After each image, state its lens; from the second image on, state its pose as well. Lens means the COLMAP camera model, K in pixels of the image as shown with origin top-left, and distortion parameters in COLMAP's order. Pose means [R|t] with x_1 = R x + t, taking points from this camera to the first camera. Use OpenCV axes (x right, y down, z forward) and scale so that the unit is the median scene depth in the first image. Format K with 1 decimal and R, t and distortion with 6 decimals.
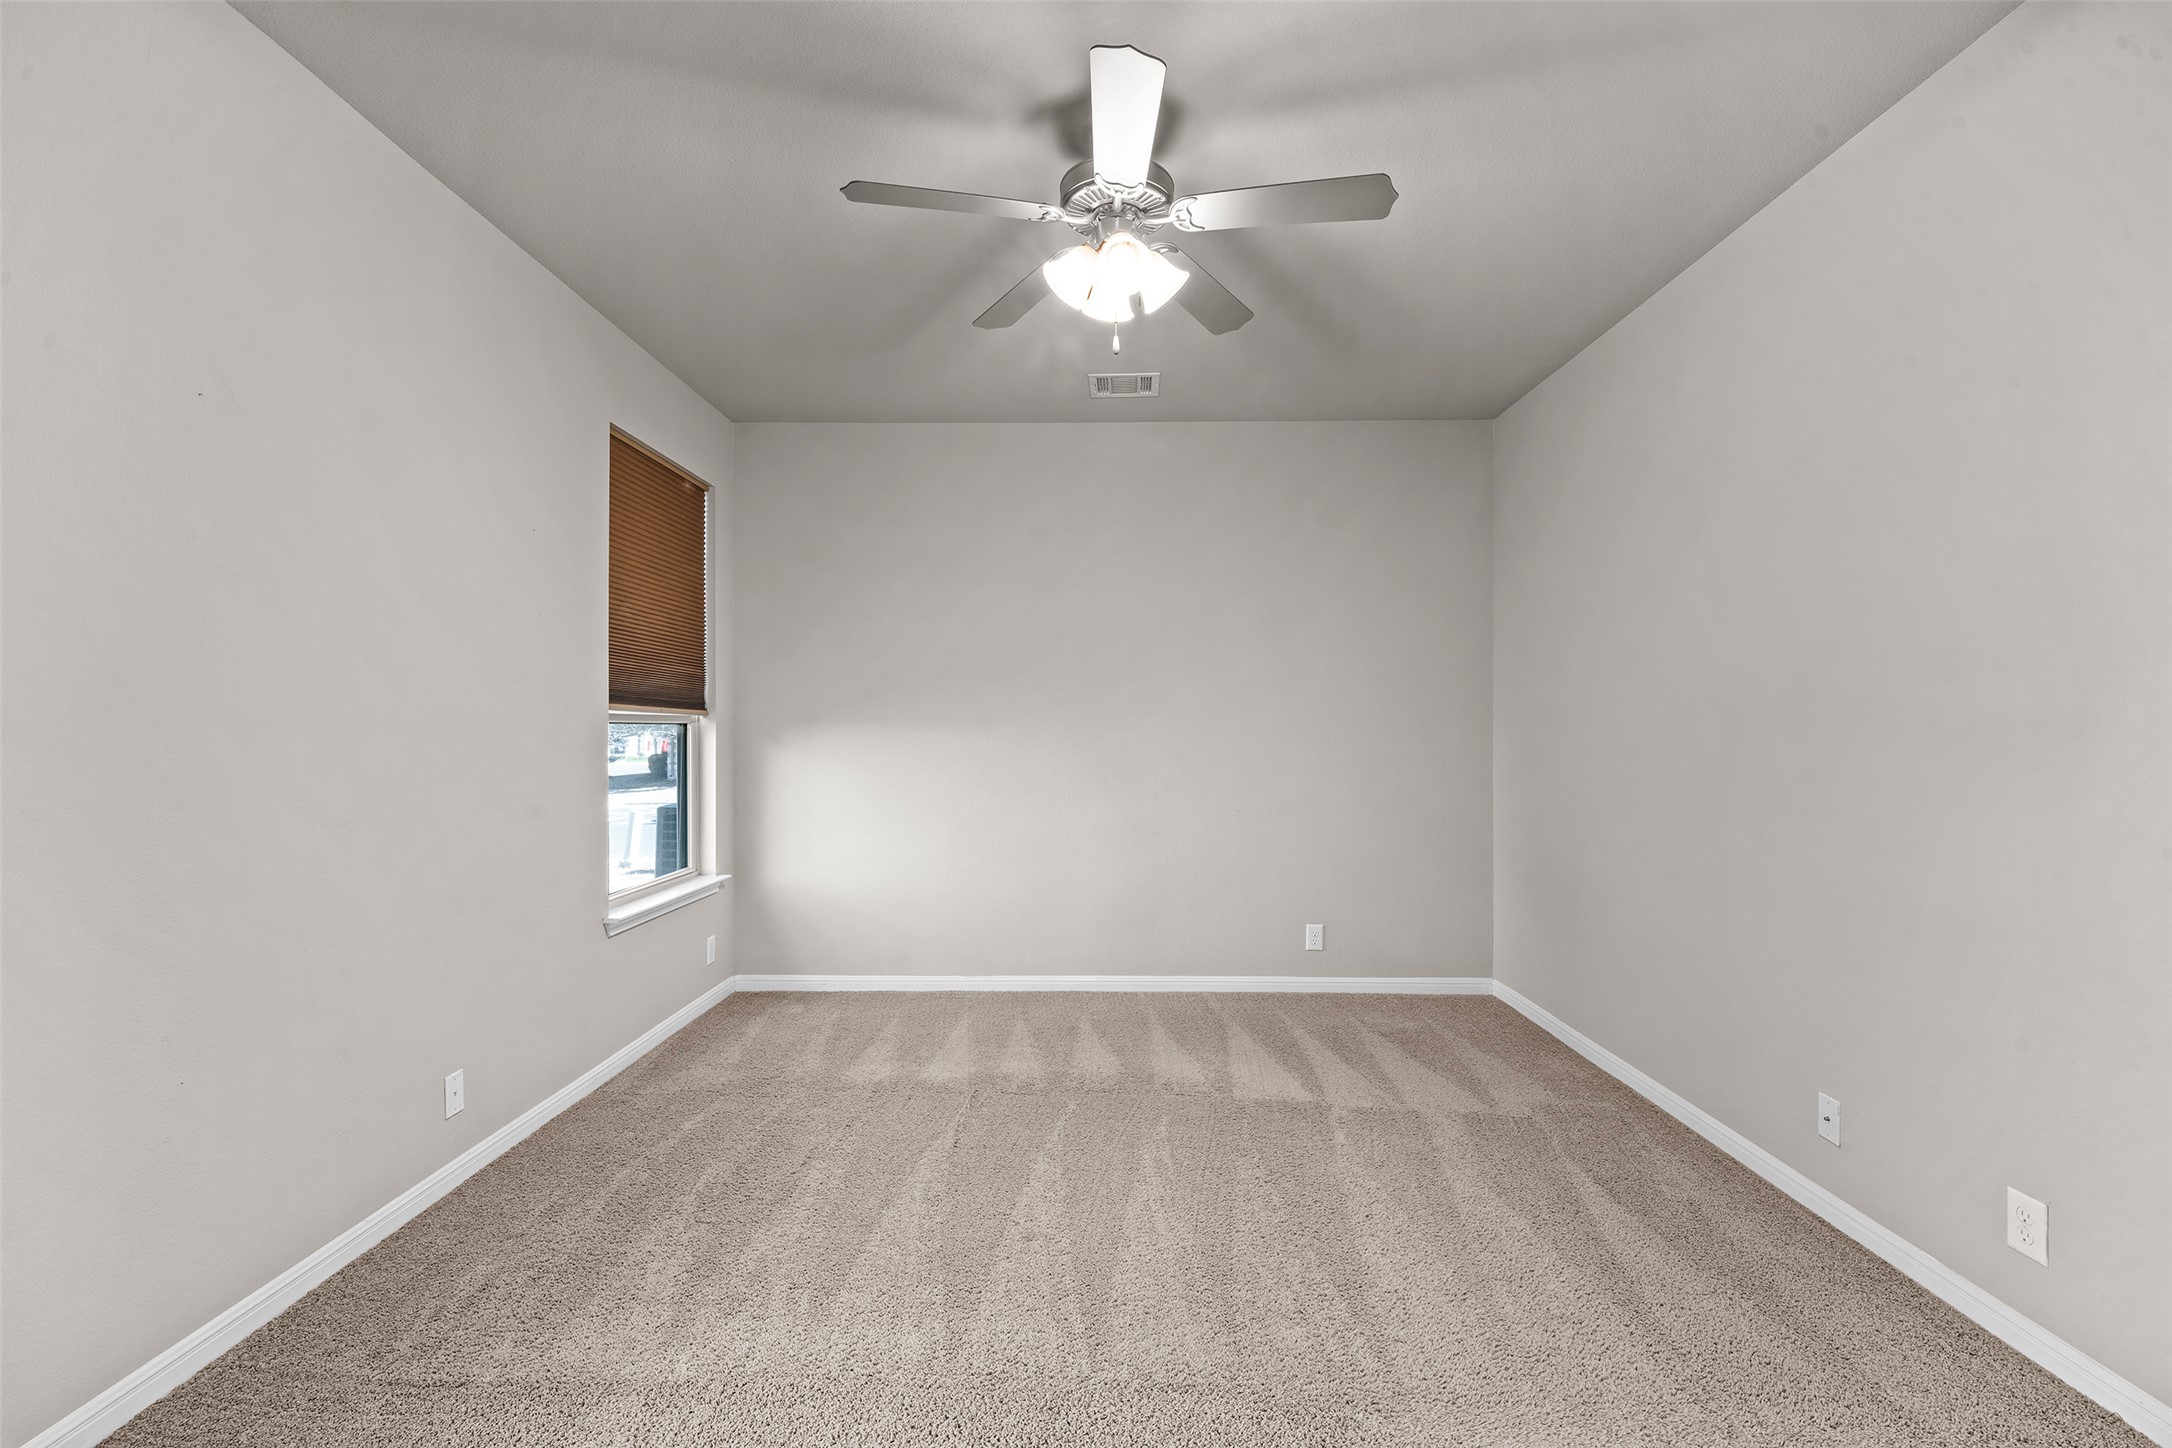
lens RADIAL K [[898.8, 0, 1091.7], [0, 898.8, 722.9], [0, 0, 1]] dist [0.017841, -0.007334]
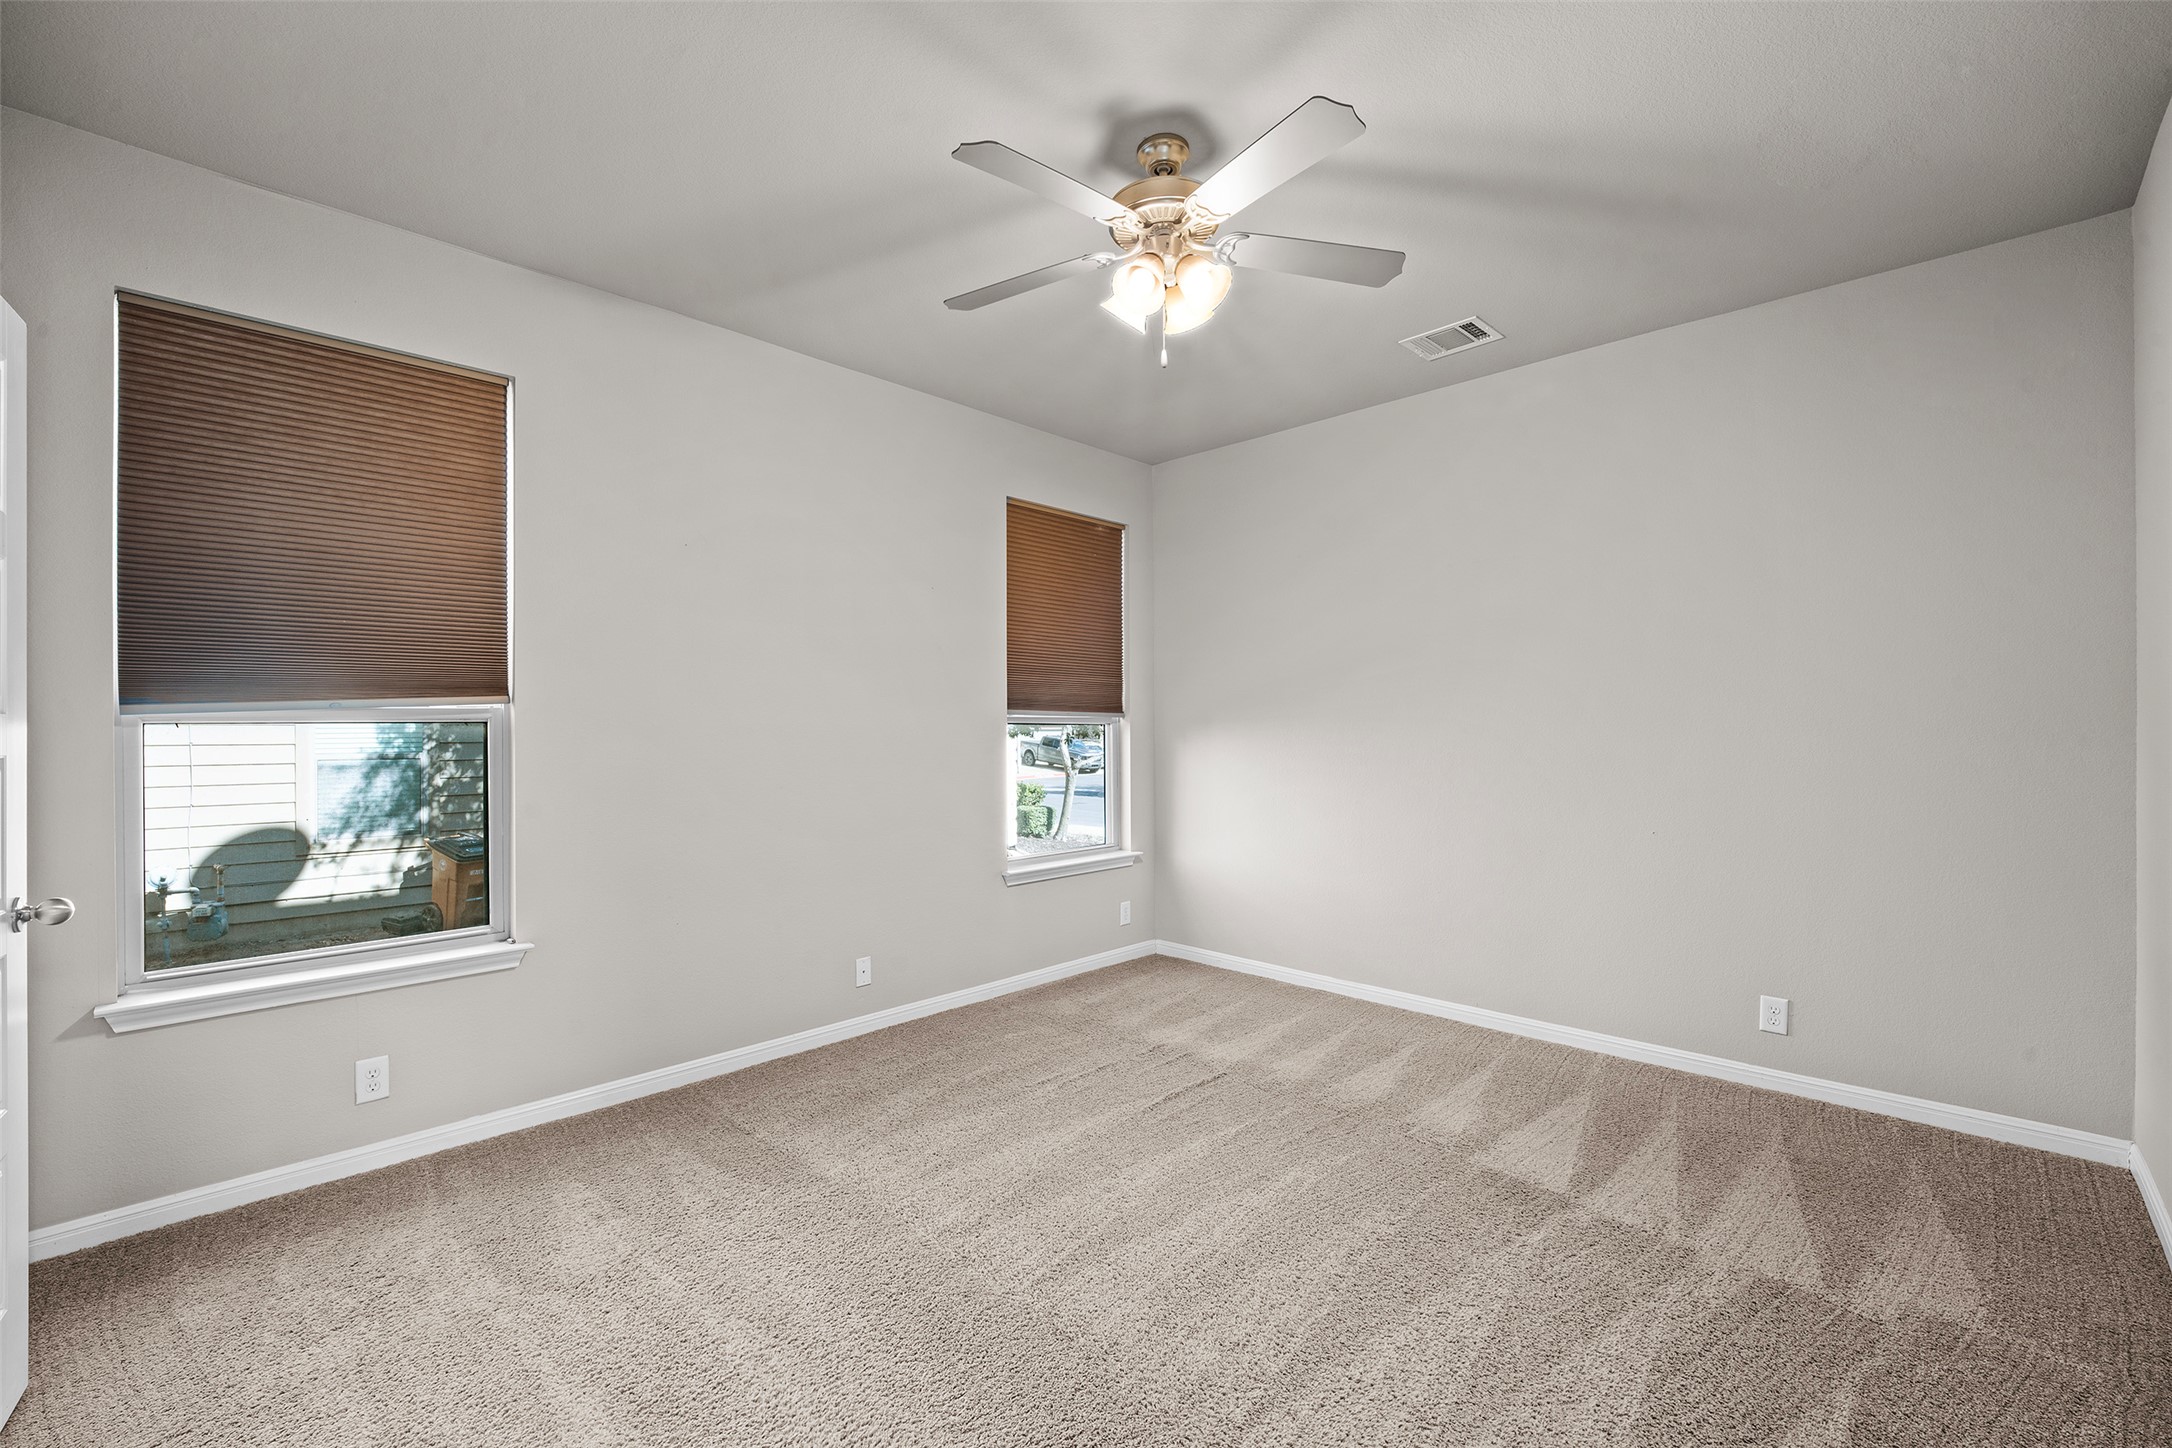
lens RADIAL K [[898.8, 0, 1089.7], [0, 898.8, 721.1], [0, 0, 1]] dist [0.017841, -0.007334]
pose [[0.739406, -0.005889, -0.673234, 0.407736], [0.004694, 0.999983, -0.003593, 0.001200], [0.673243, -0.000503, 0.739421, 0.105938]]
